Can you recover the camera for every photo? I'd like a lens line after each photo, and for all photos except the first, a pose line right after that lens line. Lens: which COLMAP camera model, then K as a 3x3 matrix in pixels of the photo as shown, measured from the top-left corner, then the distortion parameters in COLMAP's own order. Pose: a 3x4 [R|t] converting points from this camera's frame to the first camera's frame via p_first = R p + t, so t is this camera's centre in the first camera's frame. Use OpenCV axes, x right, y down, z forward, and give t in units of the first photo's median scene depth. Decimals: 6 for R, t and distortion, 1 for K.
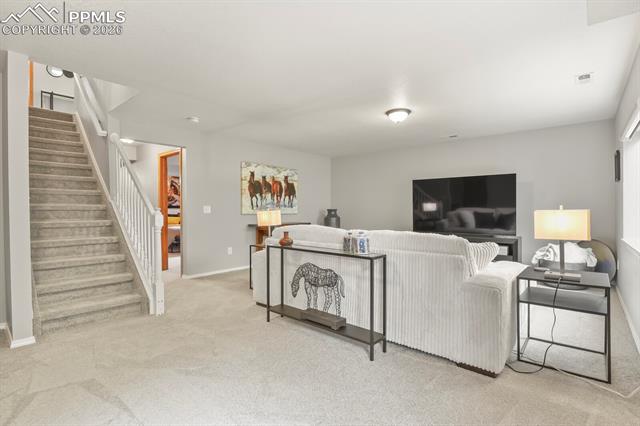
lens RADIAL K [[311.8, 0, 323.8], [0, 311.8, 211.5], [0, 0, 1]] dist [-0.013573, -0.001168]
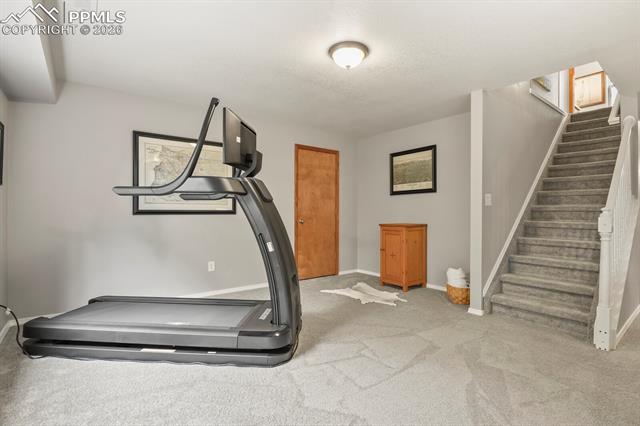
lens RADIAL K [[311.8, 0, 324.4], [0, 311.8, 211.7], [0, 0, 1]] dist [-0.013573, -0.001168]
pose [[-0.196627, 0.000817, -0.980478, 0.317717], [-0.010242, 0.999943, 0.002887, 0.003667], [0.980425, 0.010609, -0.196607, 0.459358]]
